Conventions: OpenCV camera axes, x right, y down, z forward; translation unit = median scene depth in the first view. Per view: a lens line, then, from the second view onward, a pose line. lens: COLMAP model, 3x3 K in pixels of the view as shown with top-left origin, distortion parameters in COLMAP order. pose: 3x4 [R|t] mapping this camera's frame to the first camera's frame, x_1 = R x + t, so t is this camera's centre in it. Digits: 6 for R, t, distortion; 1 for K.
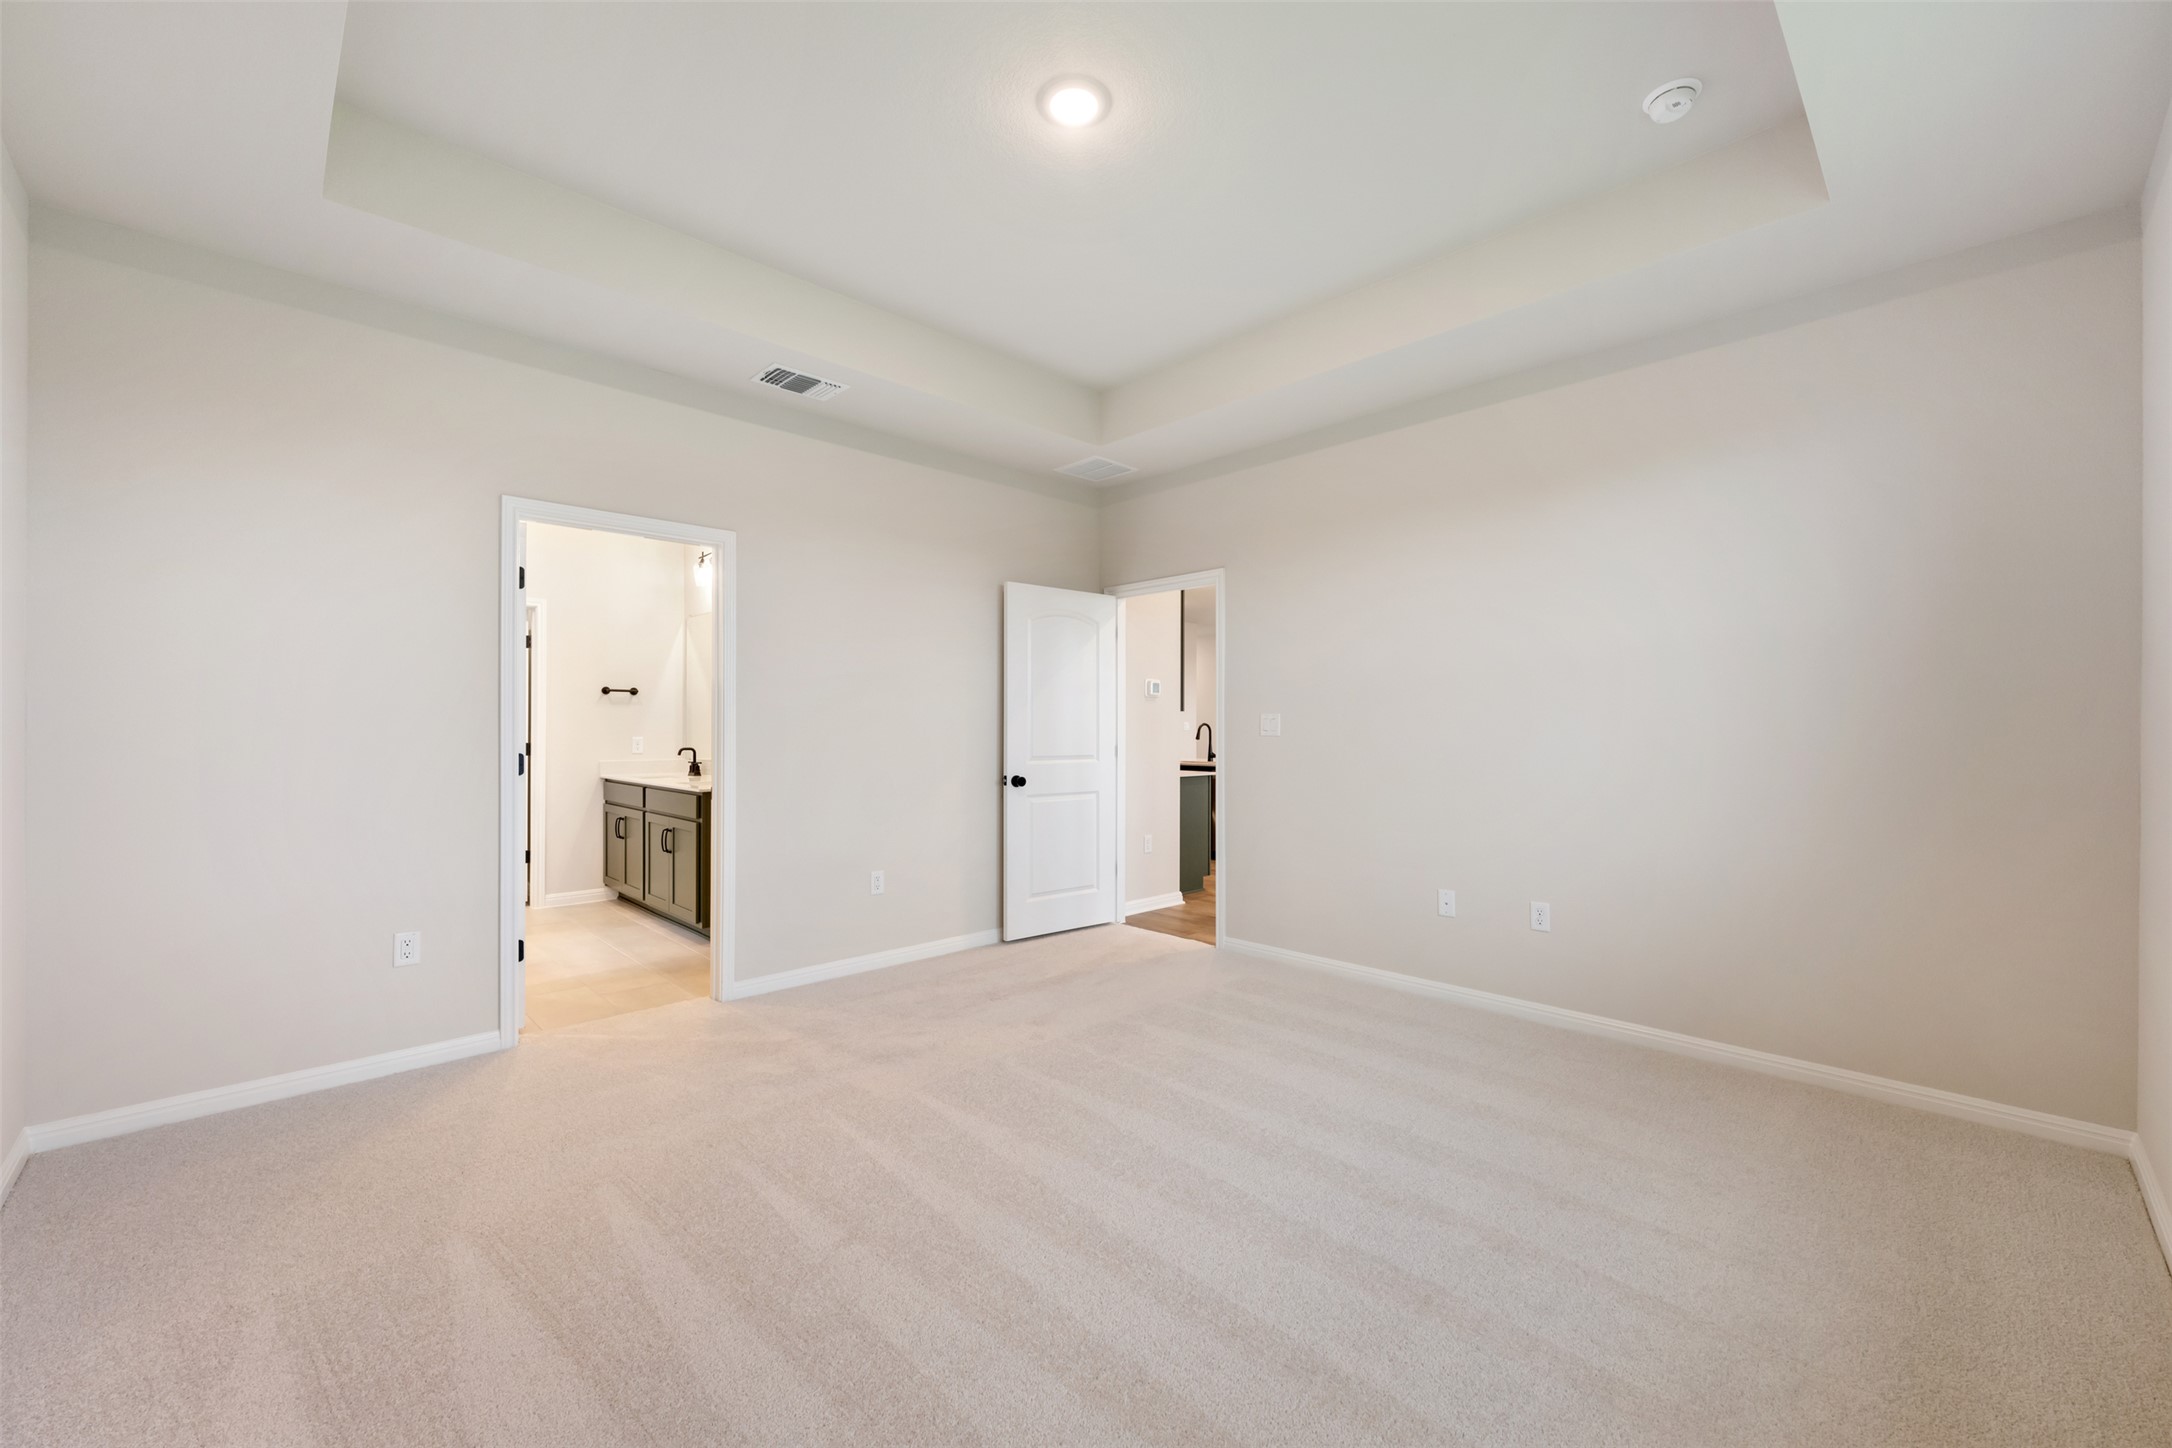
lens RADIAL K [[868.8, 0, 1075.5], [0, 868.8, 737.1], [0, 0, 1]] dist [-0.013829, -0.000156]
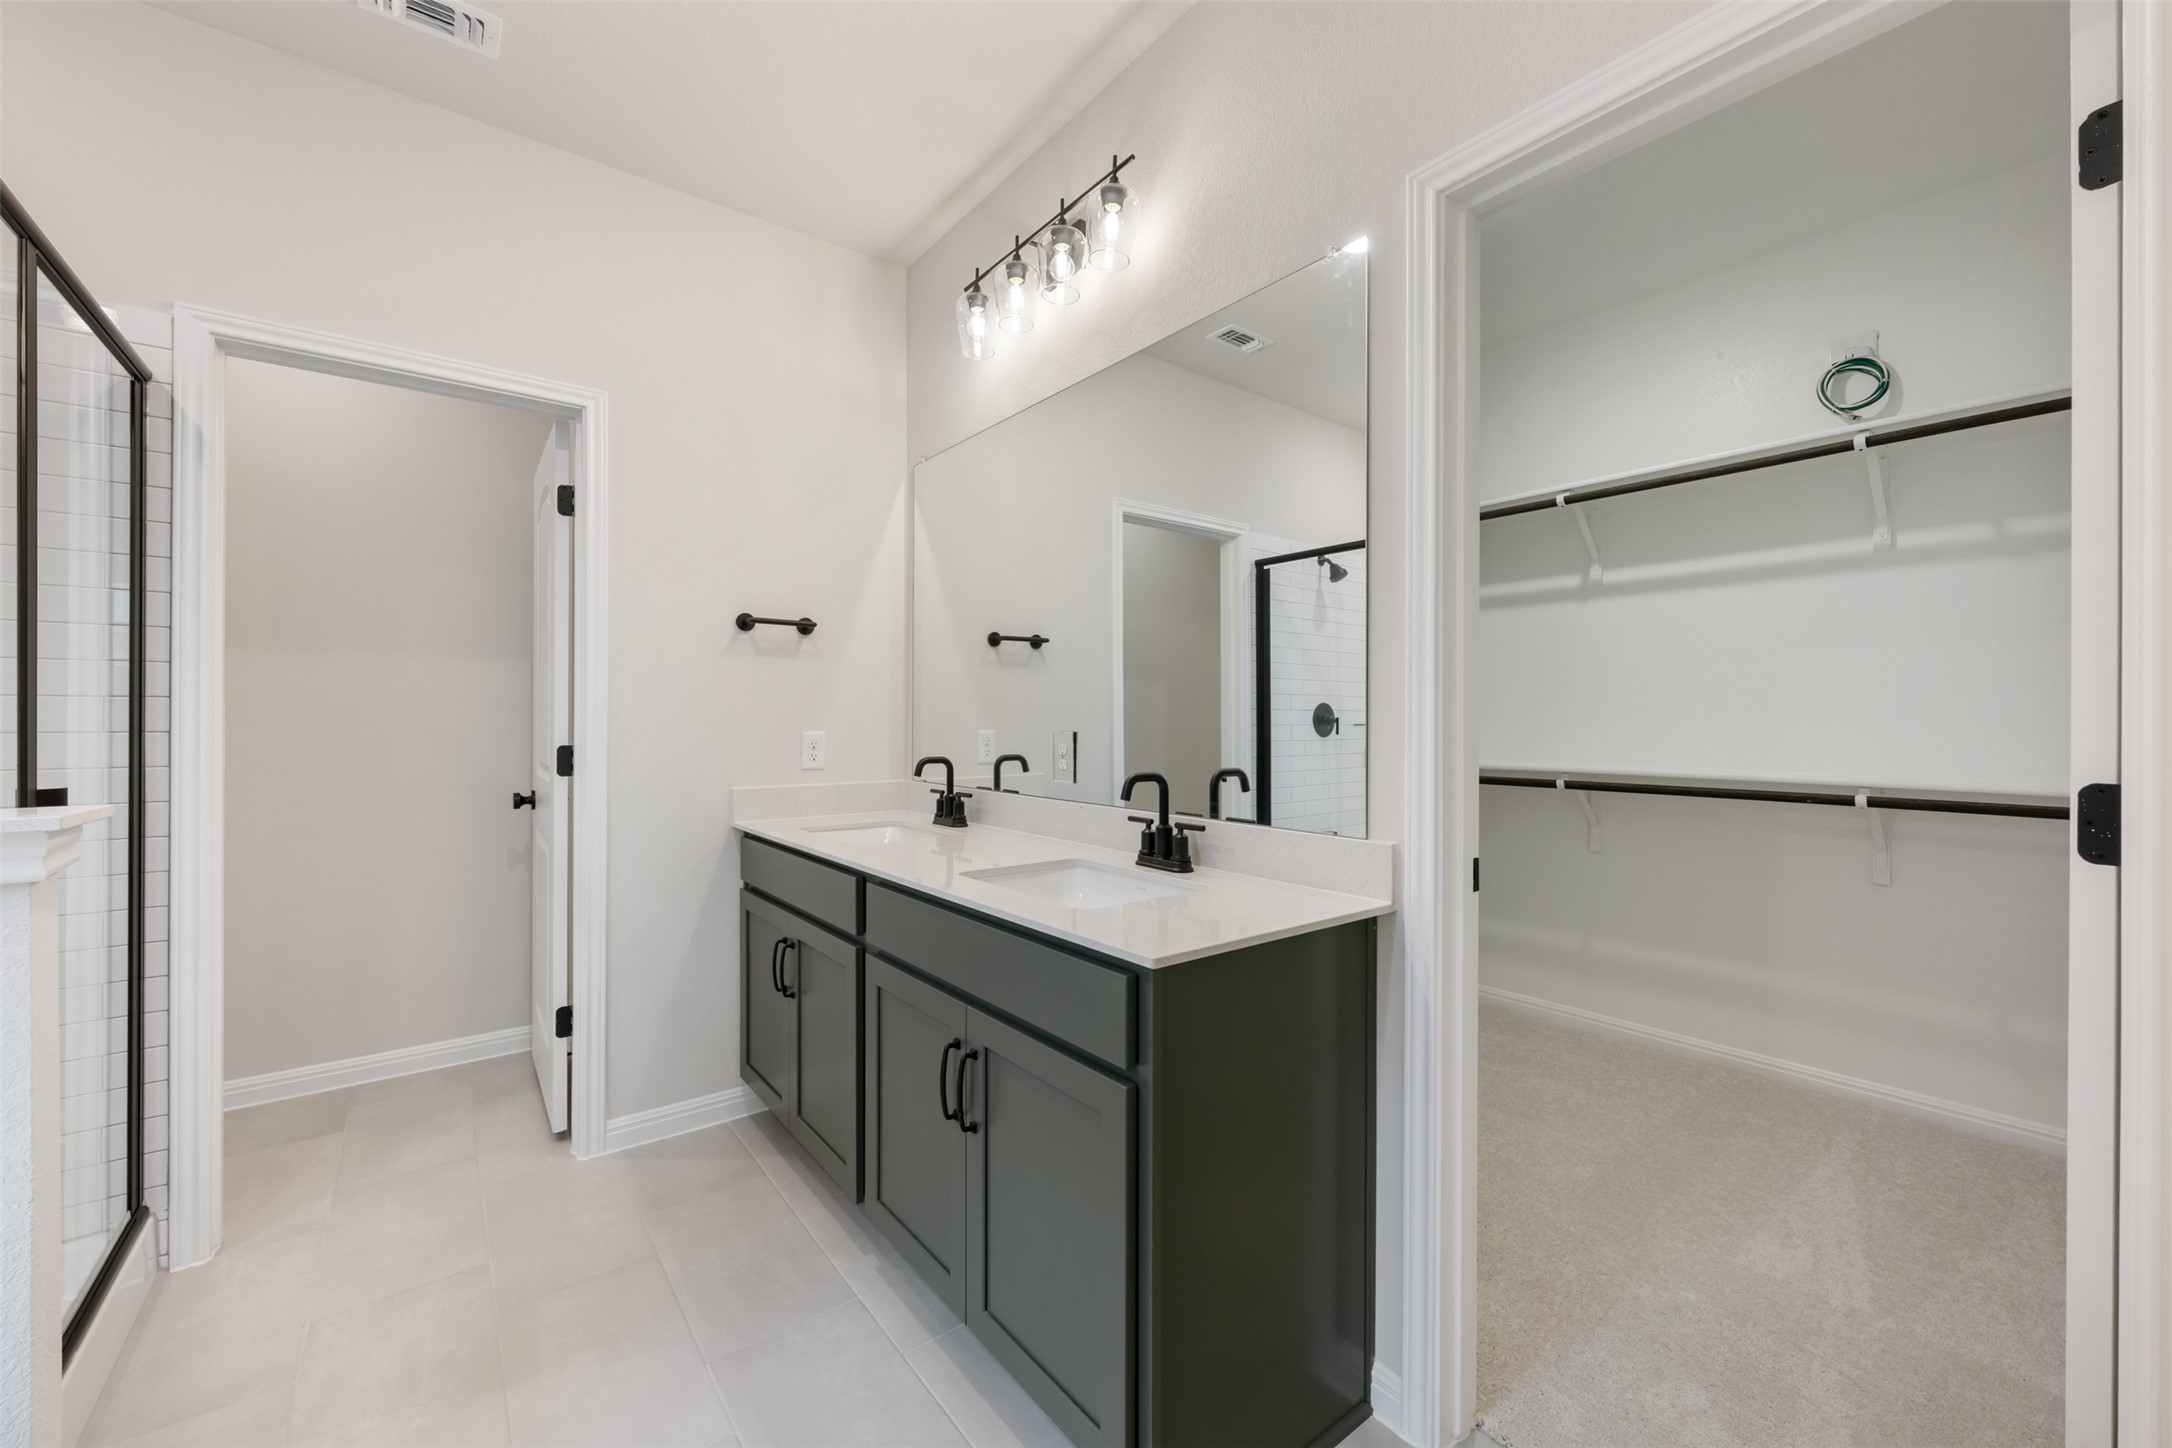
lens RADIAL K [[868.8, 0, 1092.0], [0, 868.8, 722.7], [0, 0, 1]] dist [-0.013829, -0.000156]
pose [[0.996198, 0.000907, -0.087116, -0.344403], [-0.000686, 0.999996, 0.002567, -0.005632], [0.087118, -0.002497, 0.996195, 0.605442]]
